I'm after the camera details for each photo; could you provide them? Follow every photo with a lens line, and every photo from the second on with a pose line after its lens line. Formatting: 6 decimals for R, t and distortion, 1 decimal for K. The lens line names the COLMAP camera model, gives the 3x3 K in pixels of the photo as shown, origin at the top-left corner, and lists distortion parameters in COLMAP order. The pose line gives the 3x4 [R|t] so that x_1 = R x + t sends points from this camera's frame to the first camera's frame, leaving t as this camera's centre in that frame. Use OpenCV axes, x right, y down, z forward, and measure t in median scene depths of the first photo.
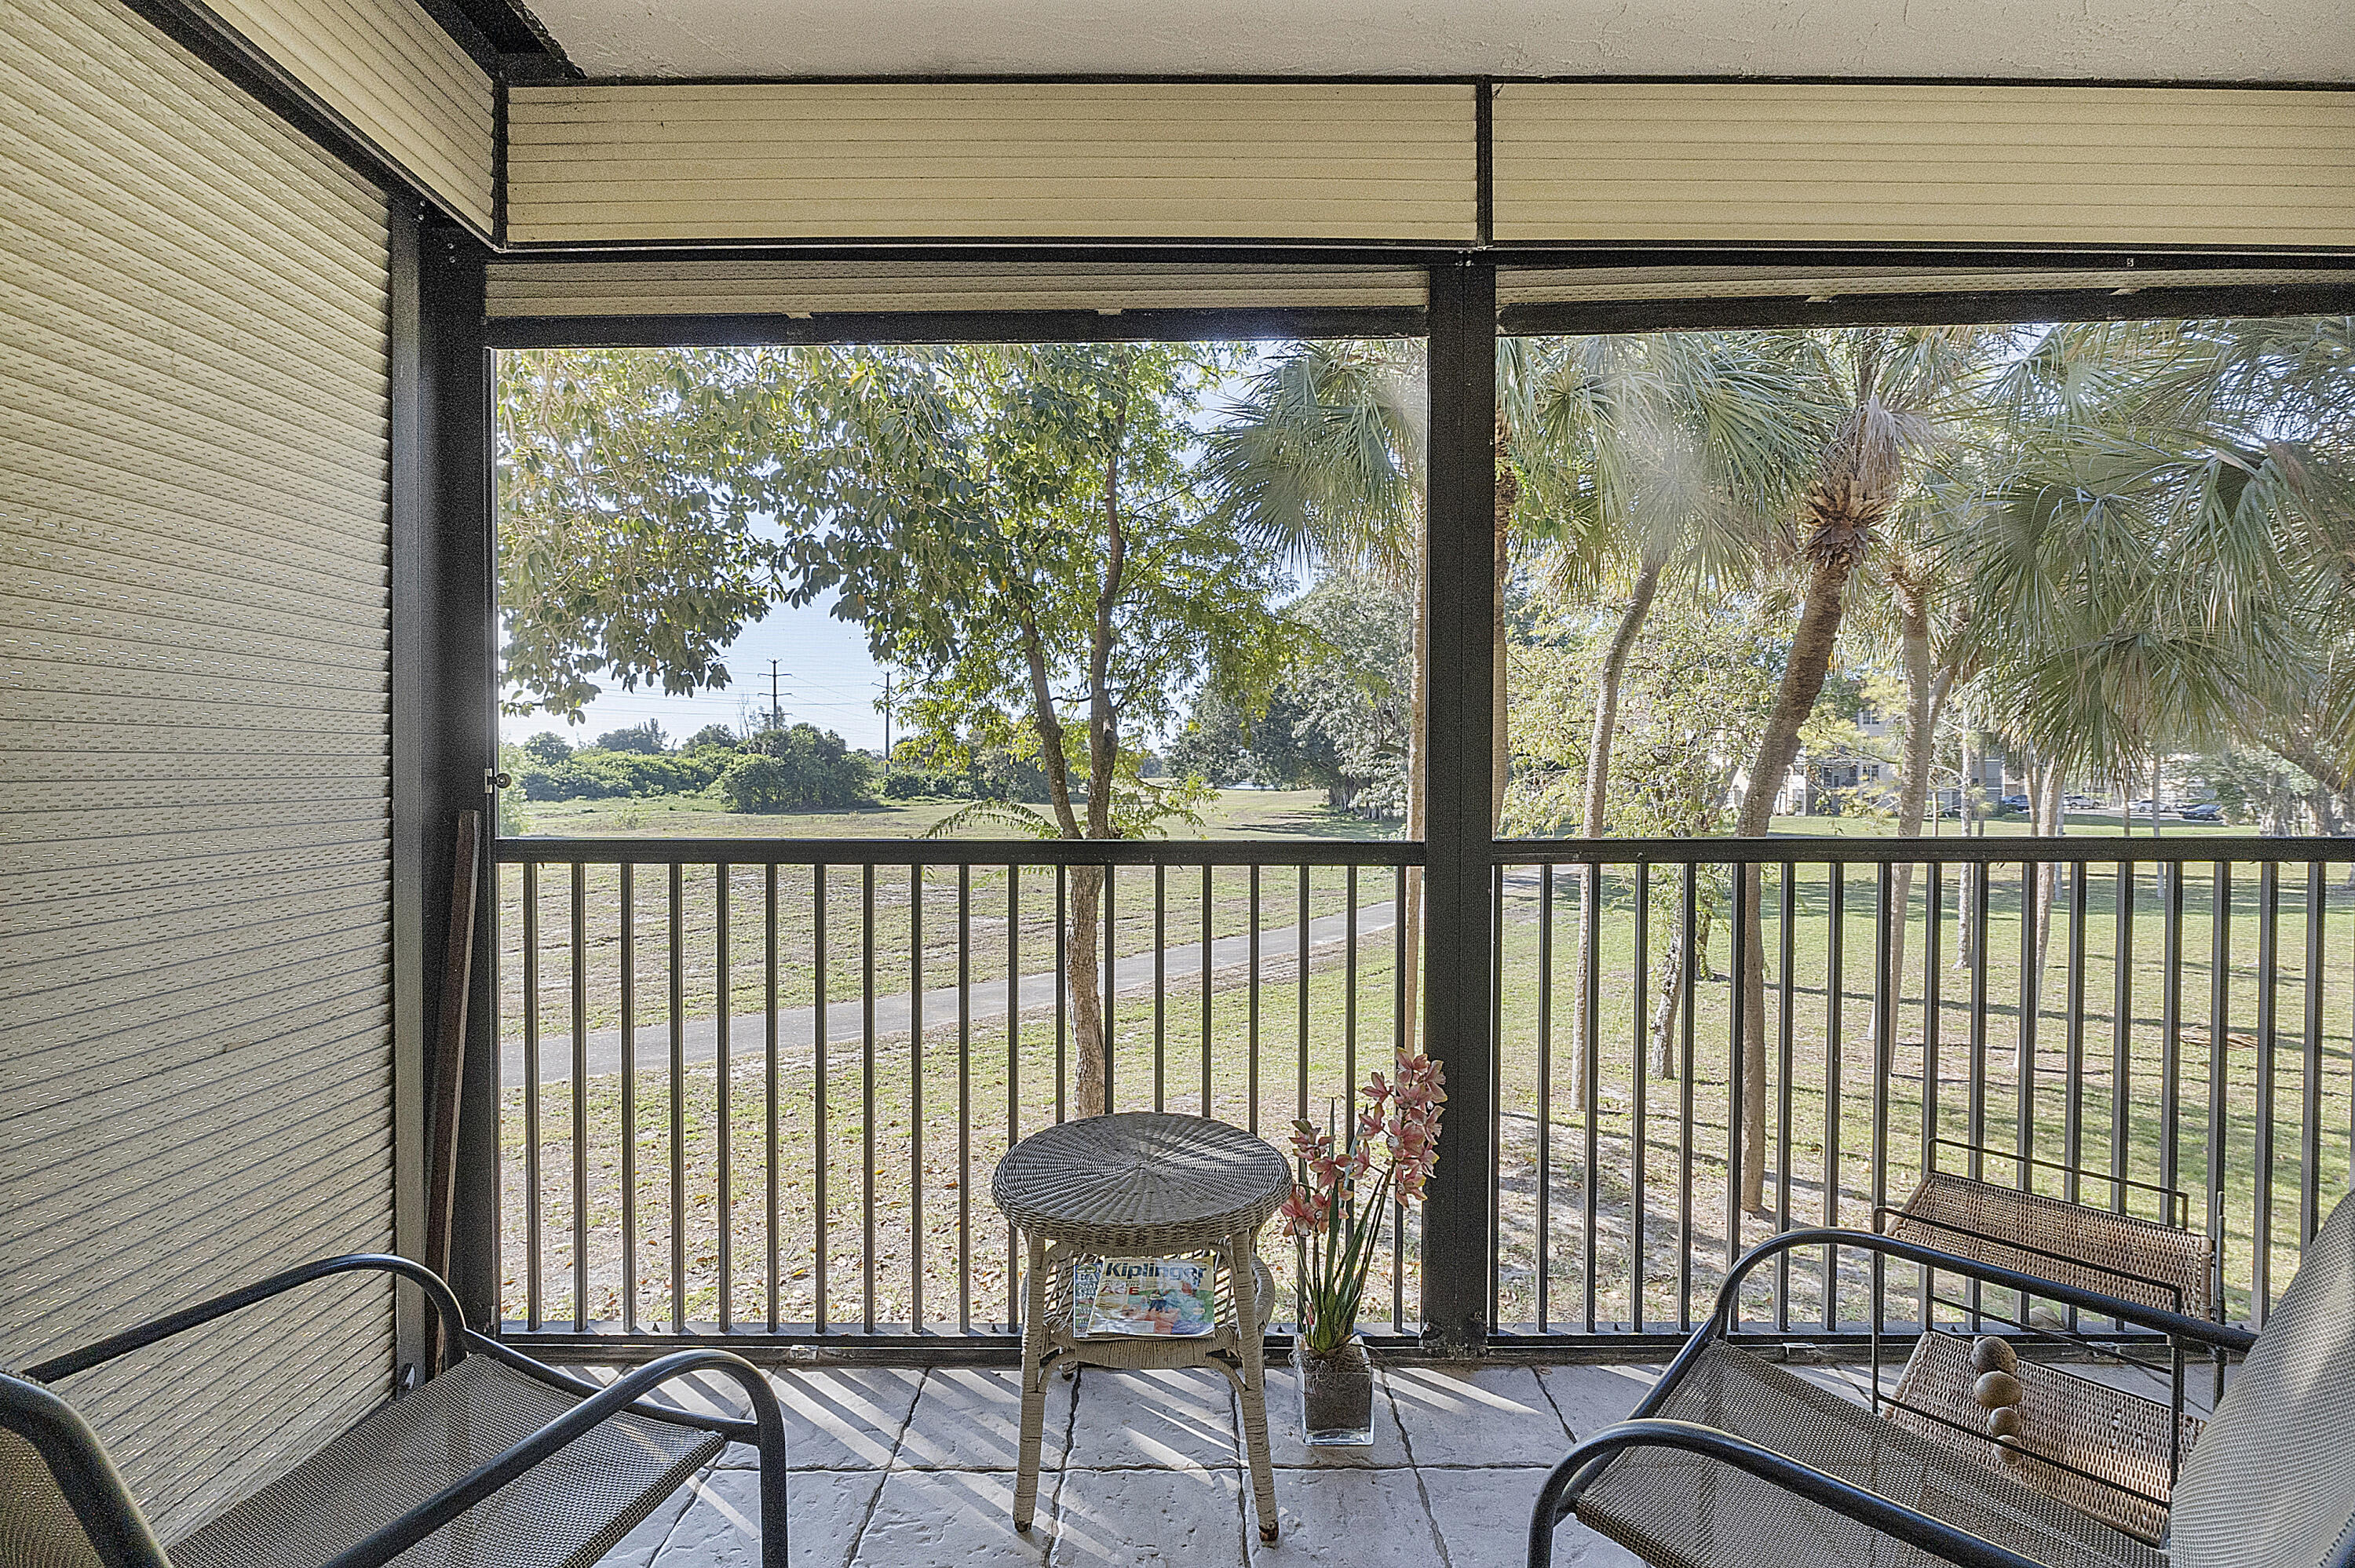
lens RADIAL K [[998.7, 0, 1169.2], [0, 998.7, 784.4], [0, 0, 1]] dist [-0.006281, -0.000653]
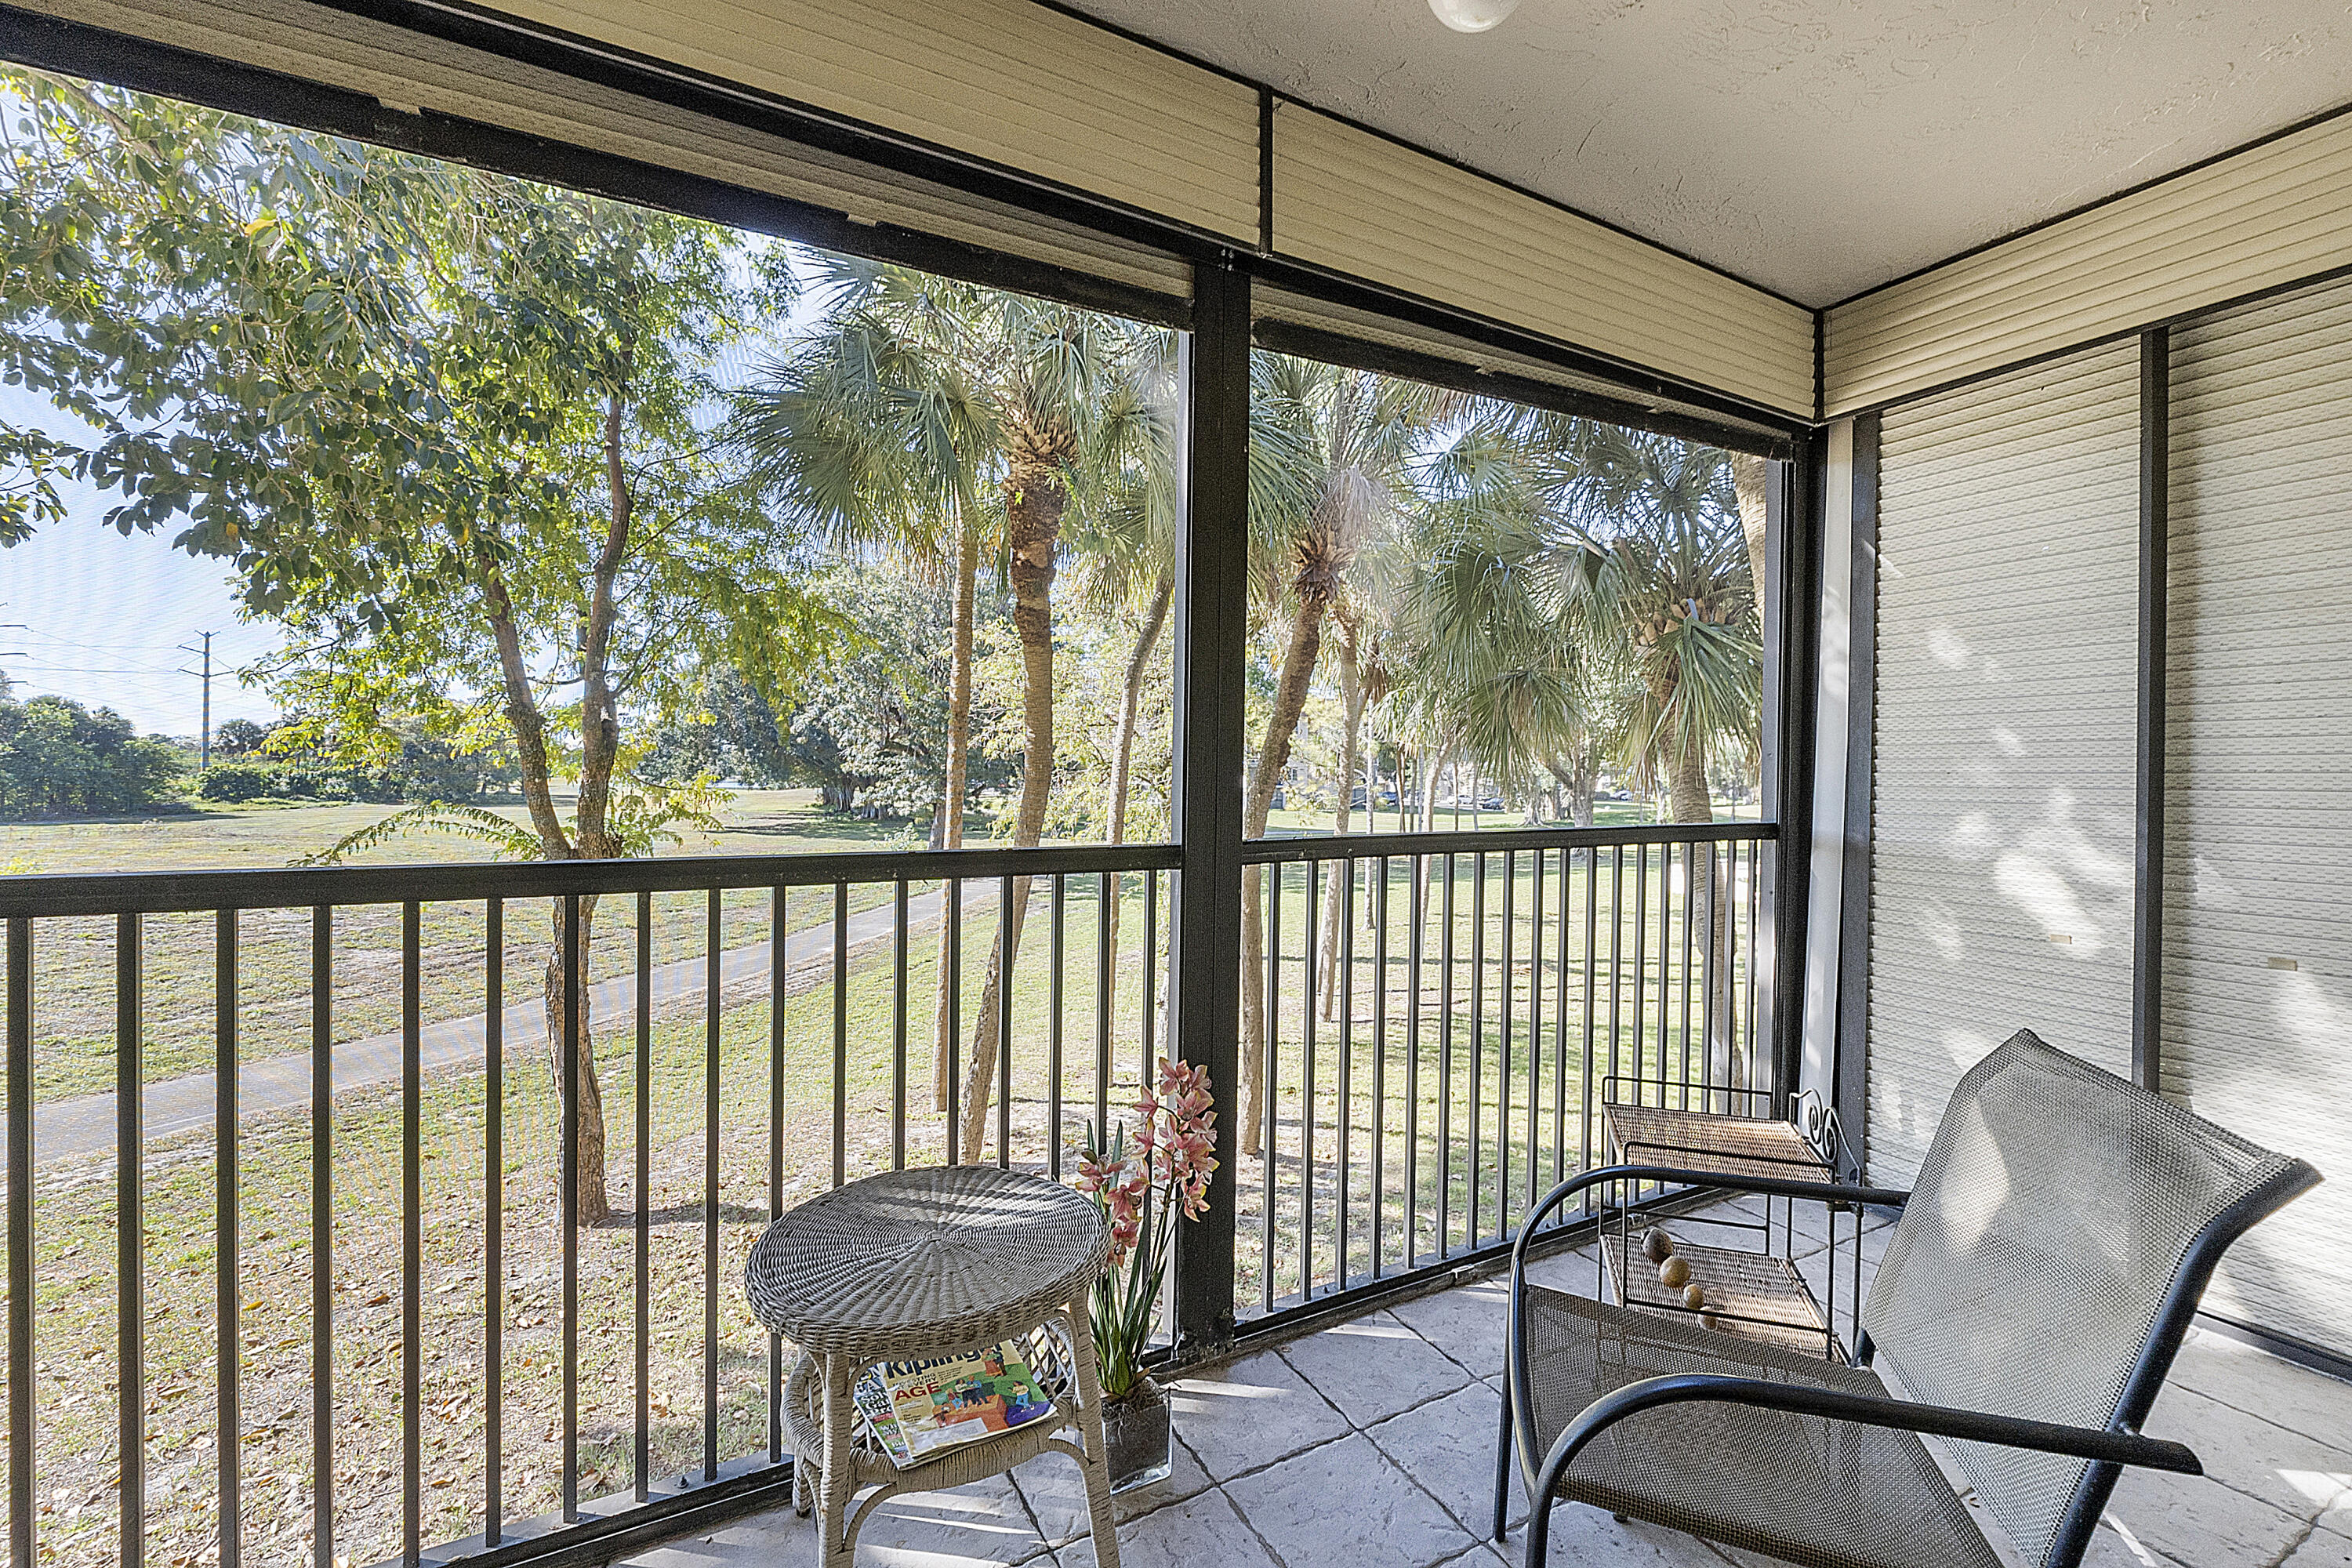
lens RADIAL K [[997.6, 0, 1169.5], [0, 997.6, 783.6], [0, 0, 1]] dist [-0.006281, -0.000653]
pose [[0.878538, 0.000099, 0.477672, -0.043377], [-0.000512, 1.000000, 0.000735, -0.000659], [-0.477671, -0.000891, 0.878538, 0.027291]]
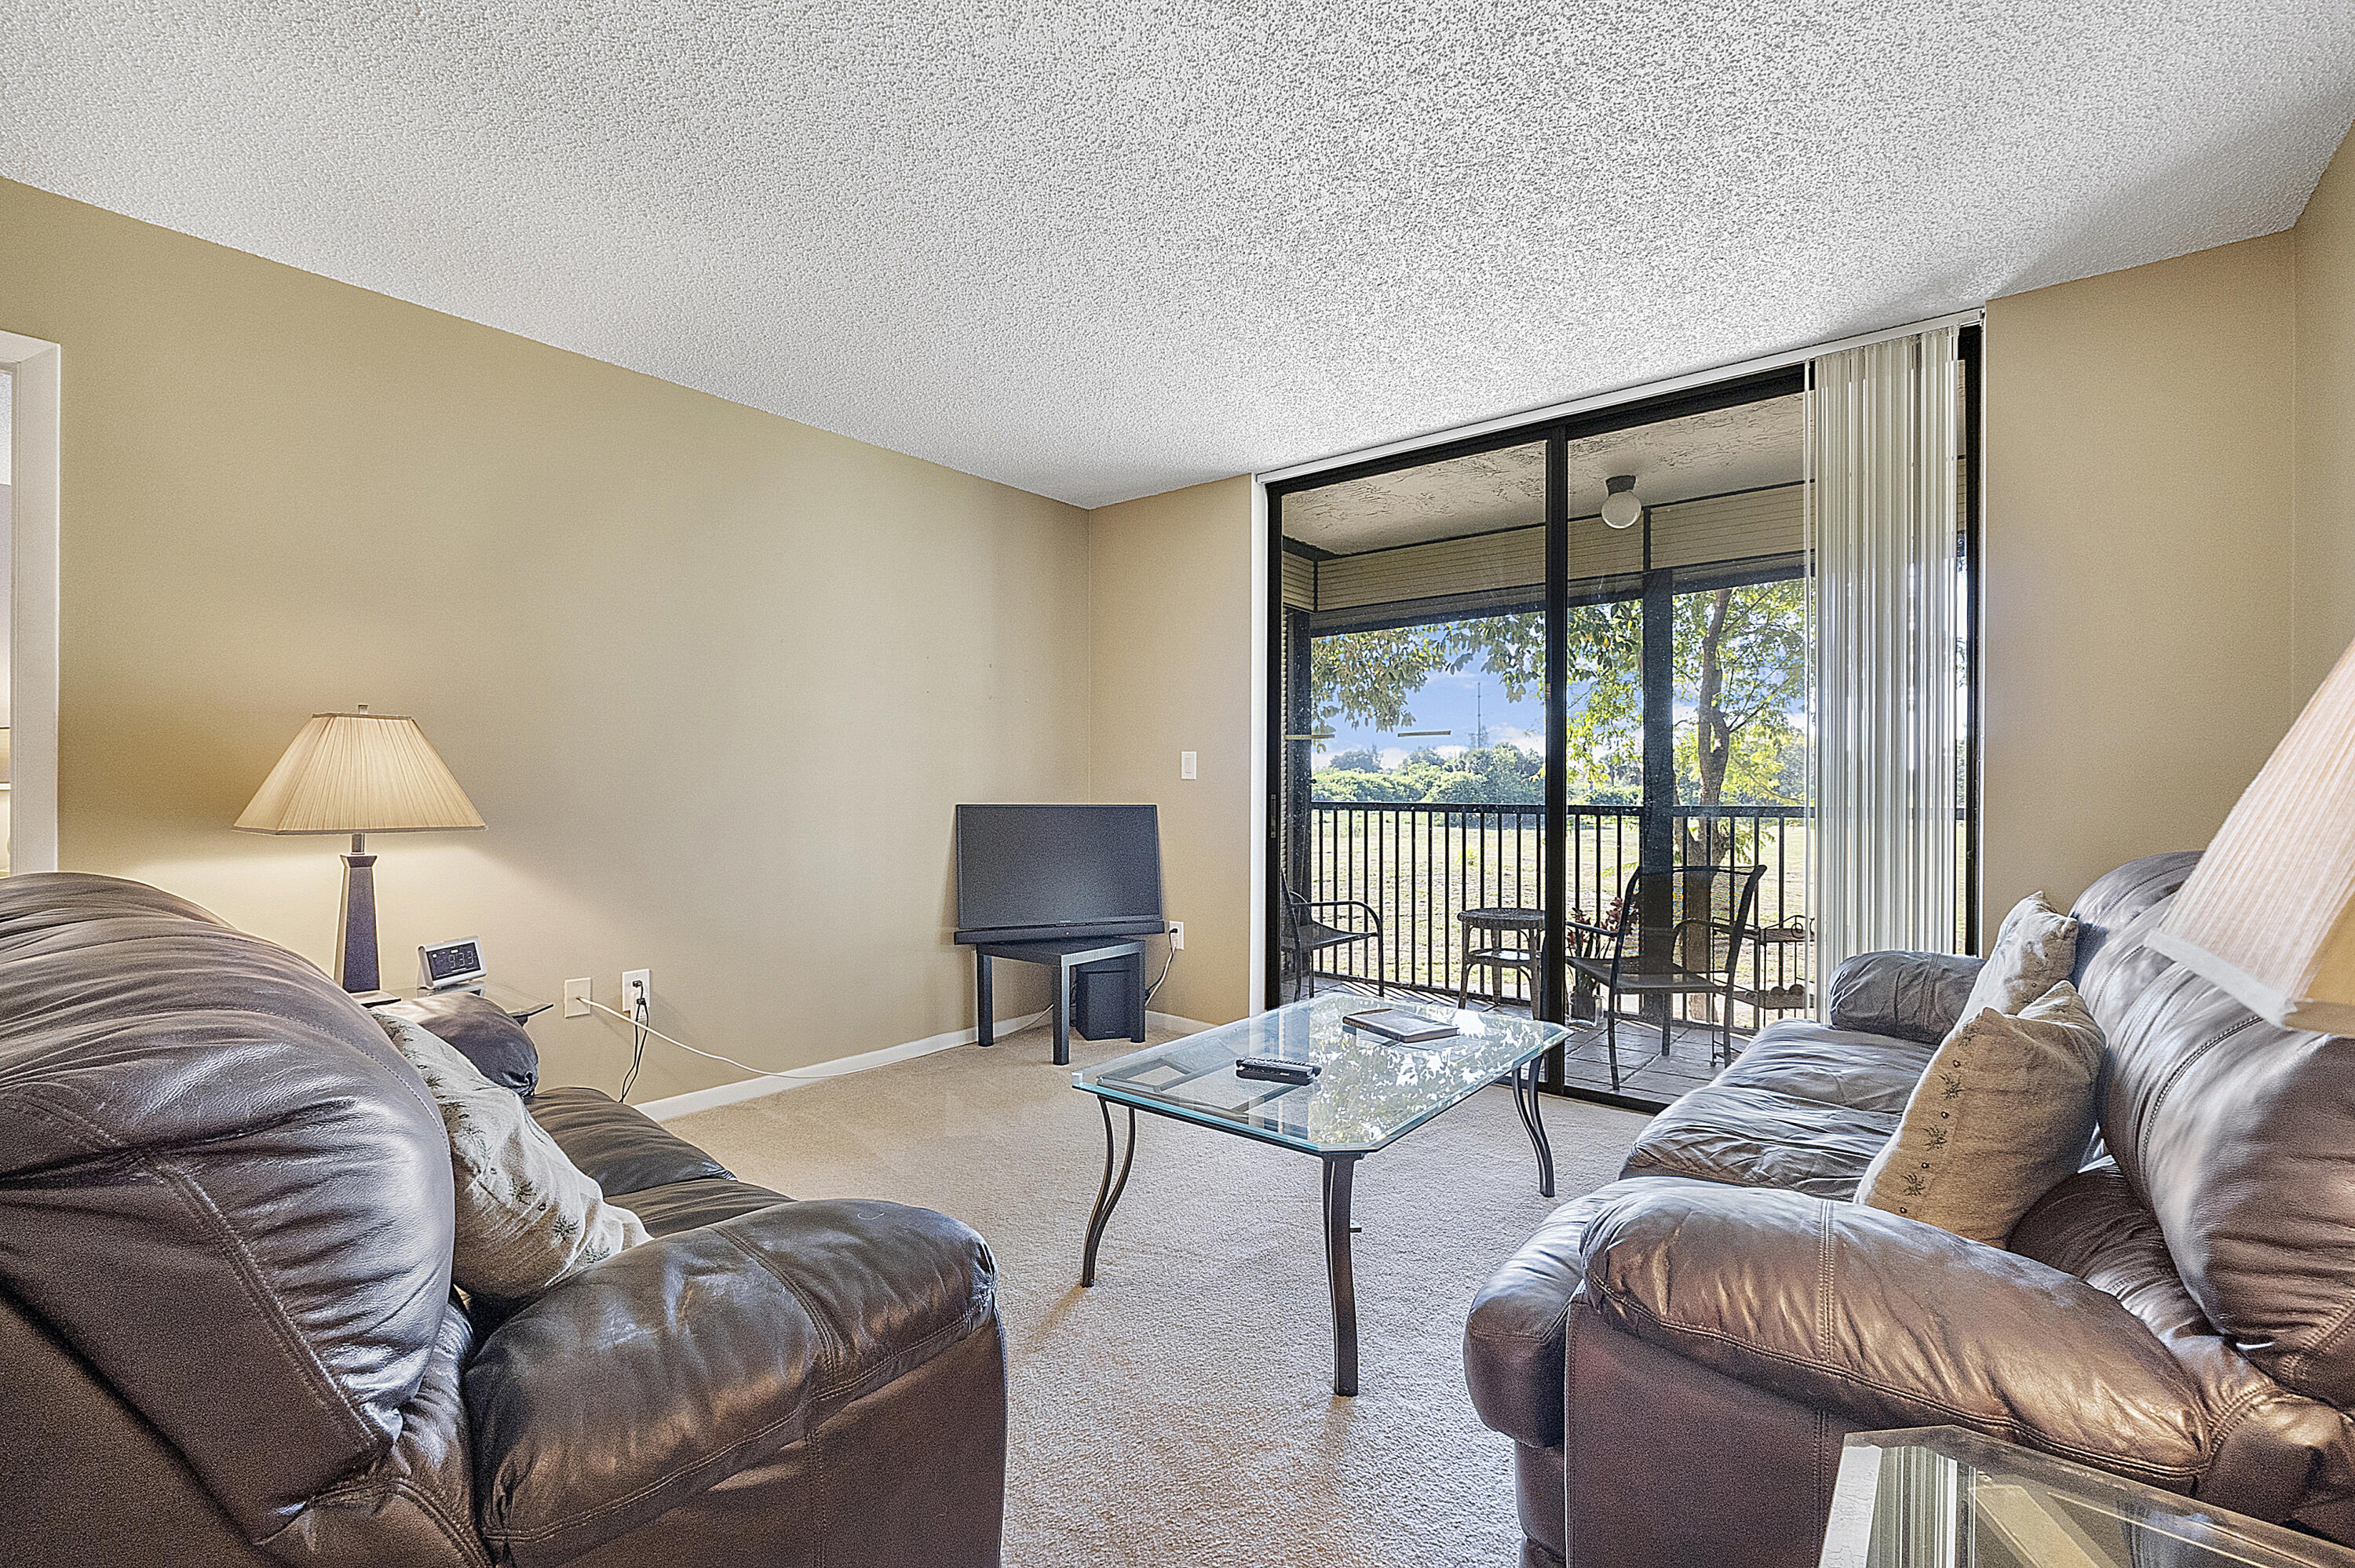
lens RADIAL K [[998.7, 0, 1173.1], [0, 998.7, 790.1], [0, 0, 1]] dist [-0.006281, -0.000653]
pose [[0.779884, 0.007075, -0.625885, 0.187561], [-0.014587, 0.999870, -0.006874, 0.008123], [0.625755, 0.014491, 0.779885, -0.340884]]
